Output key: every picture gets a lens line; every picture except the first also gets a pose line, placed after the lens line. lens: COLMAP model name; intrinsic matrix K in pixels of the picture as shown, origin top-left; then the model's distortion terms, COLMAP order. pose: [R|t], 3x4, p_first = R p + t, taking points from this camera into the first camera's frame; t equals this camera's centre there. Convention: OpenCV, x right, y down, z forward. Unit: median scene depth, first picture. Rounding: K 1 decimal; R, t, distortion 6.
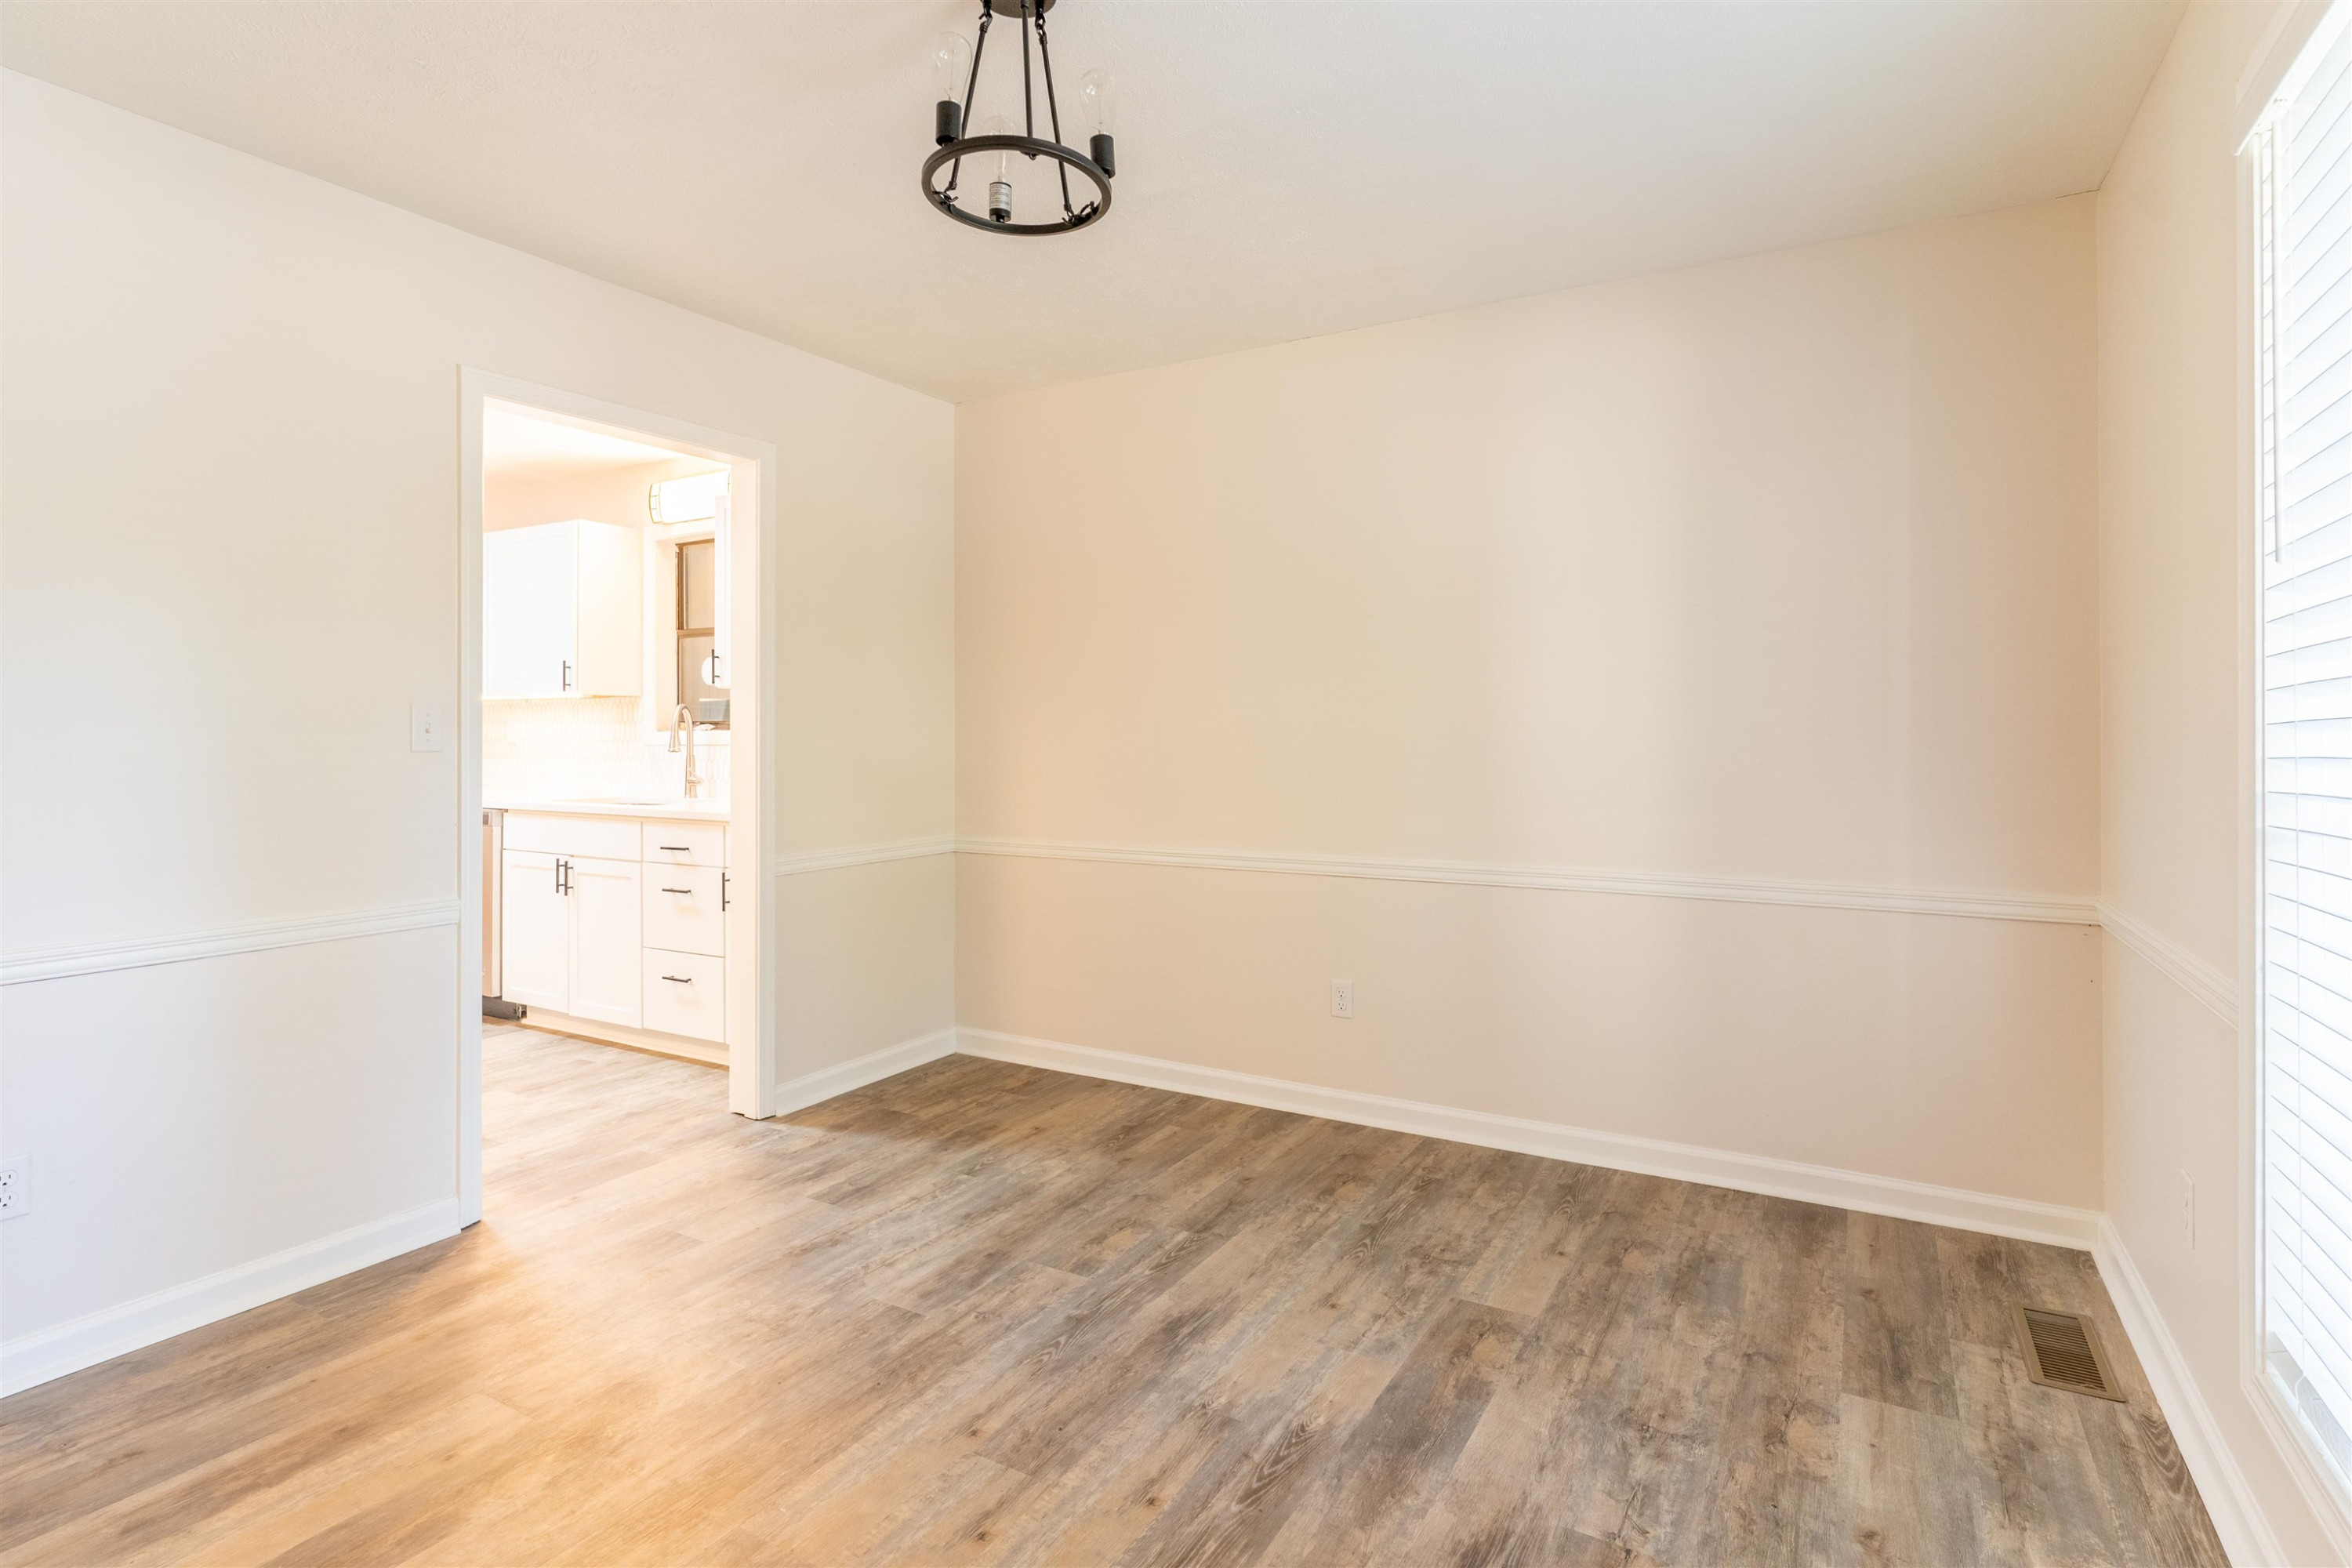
lens RADIAL K [[1140.1, 0, 1176.0], [0, 1140.1, 784.0], [0, 0, 1]] dist [-0.002902, 0.000488]
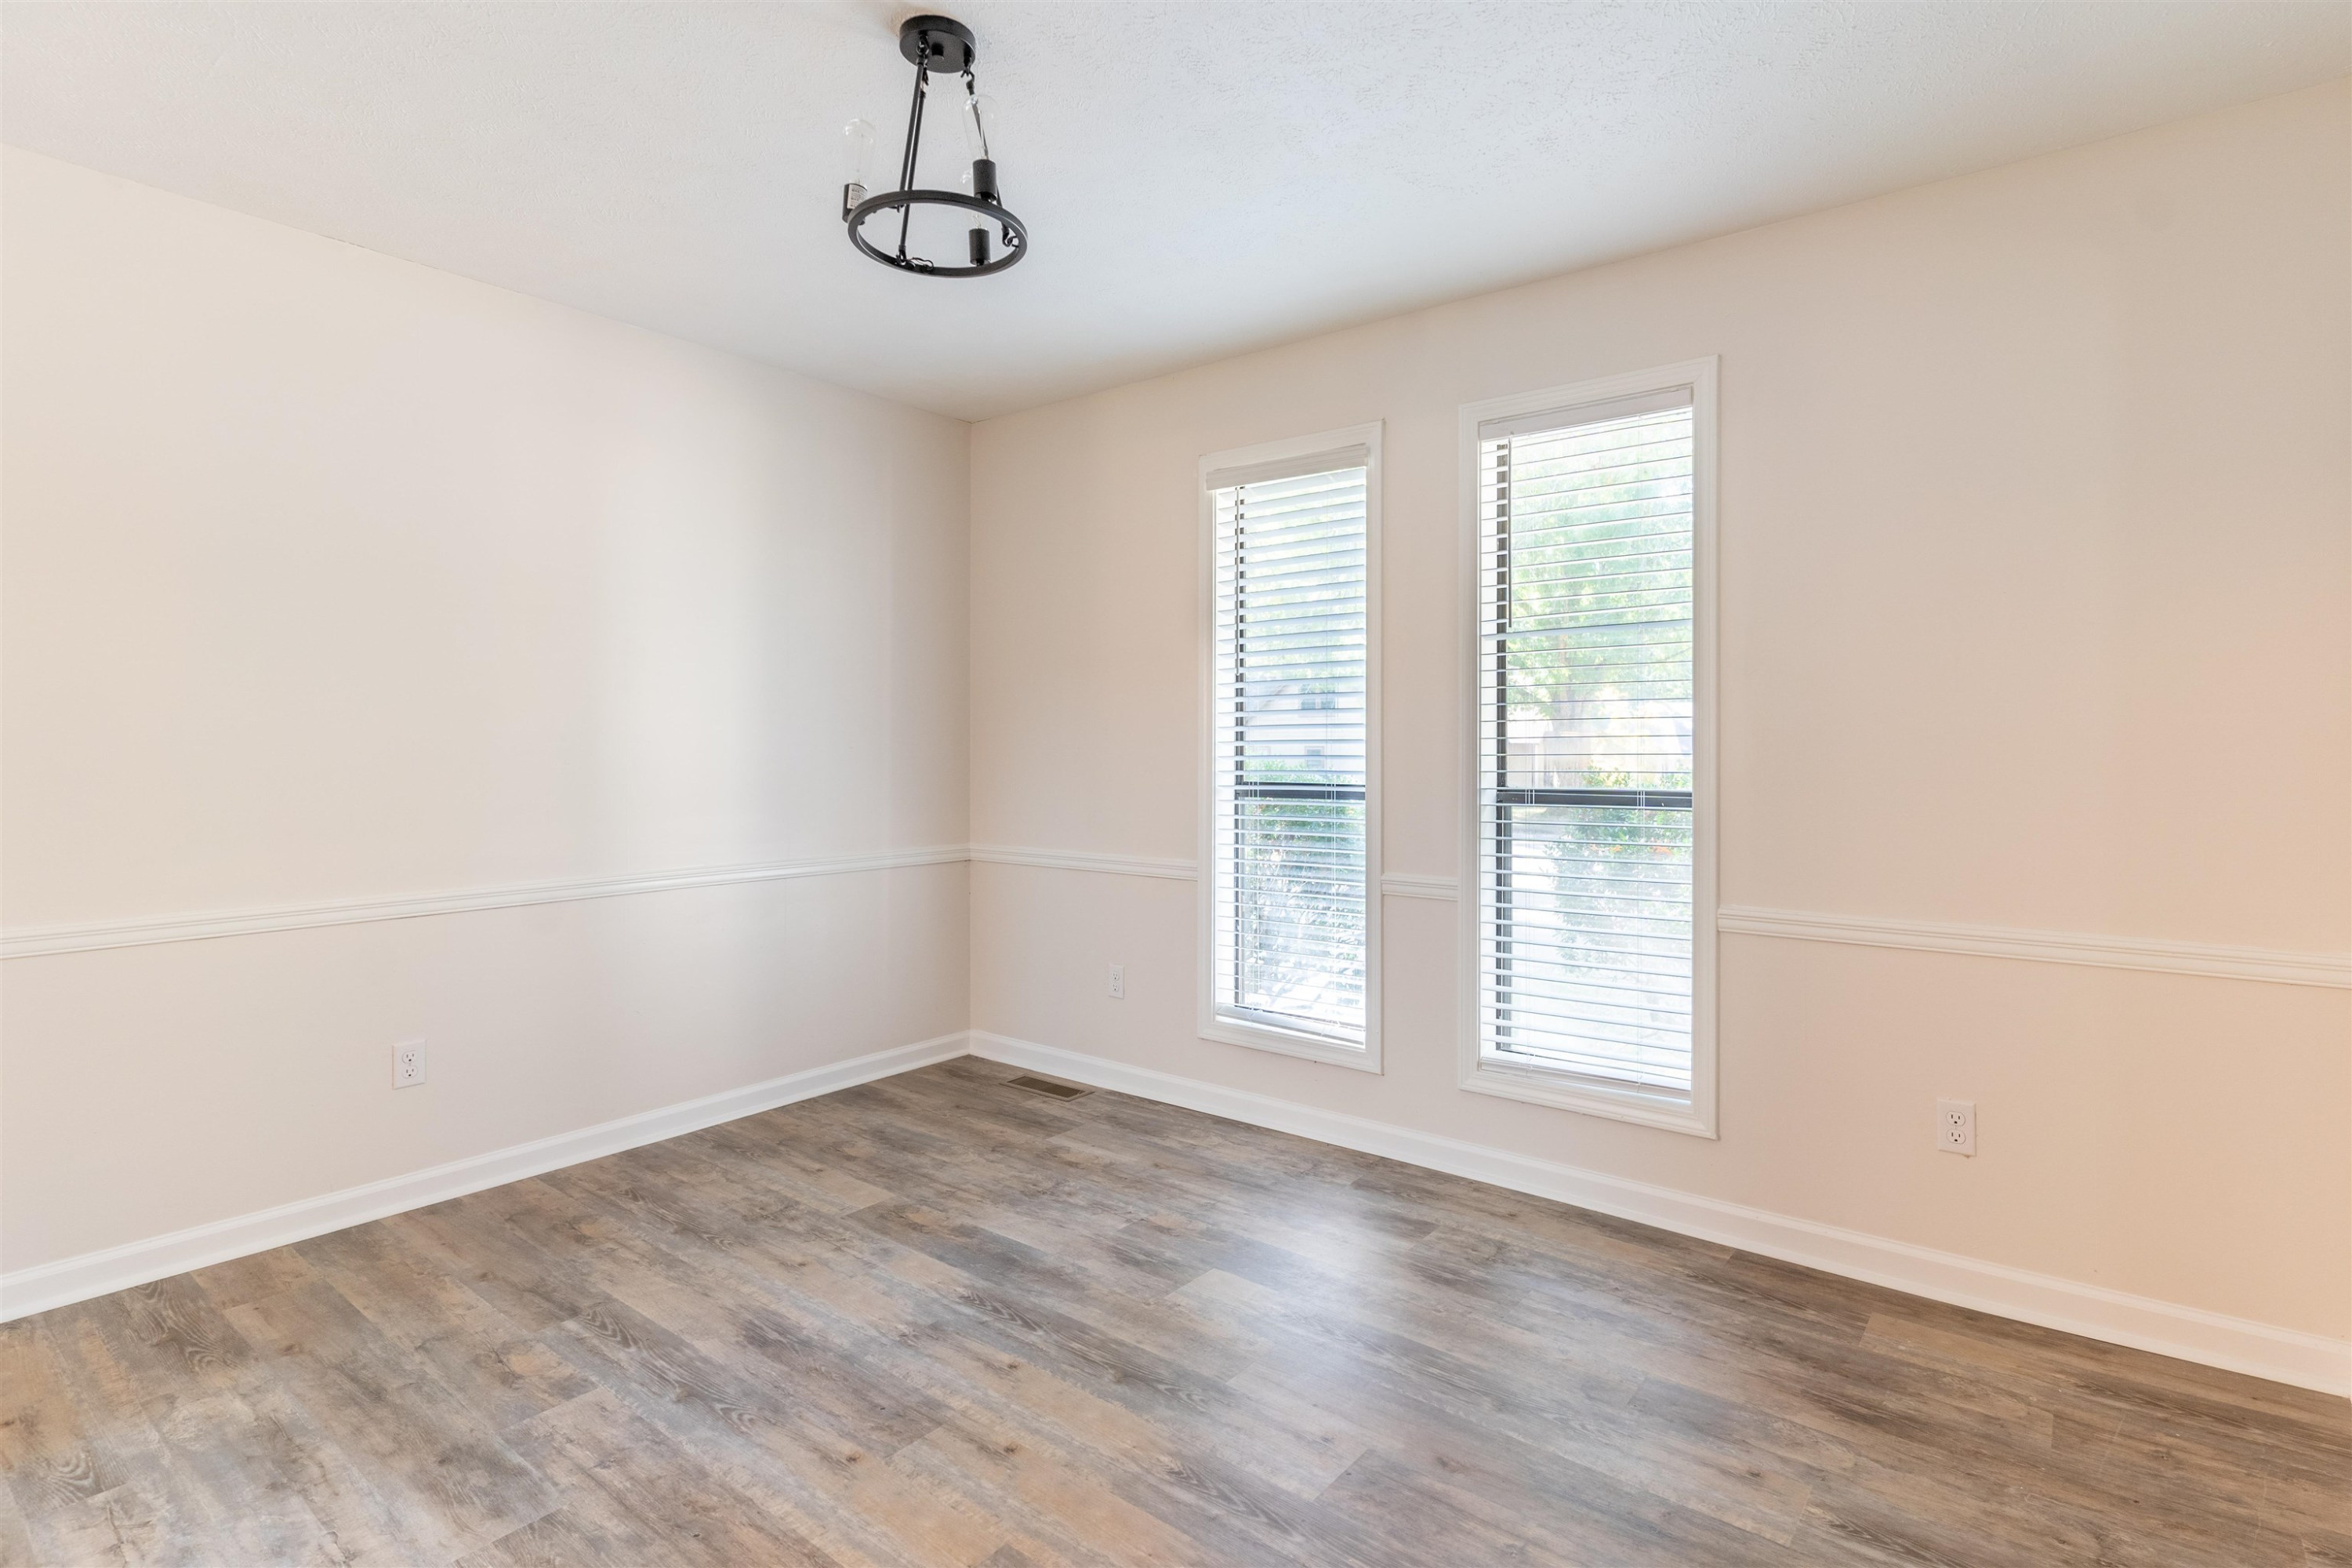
lens RADIAL K [[1172.9, 0, 1182.0], [0, 1172.9, 717.0], [0, 0, 1]] dist [0.001365, 0.000420]
pose [[0.147091, 0.023745, 0.988838, -0.878842], [0.045299, 0.998501, -0.030715, -0.019123], [-0.988085, 0.049311, 0.145795, 0.412204]]
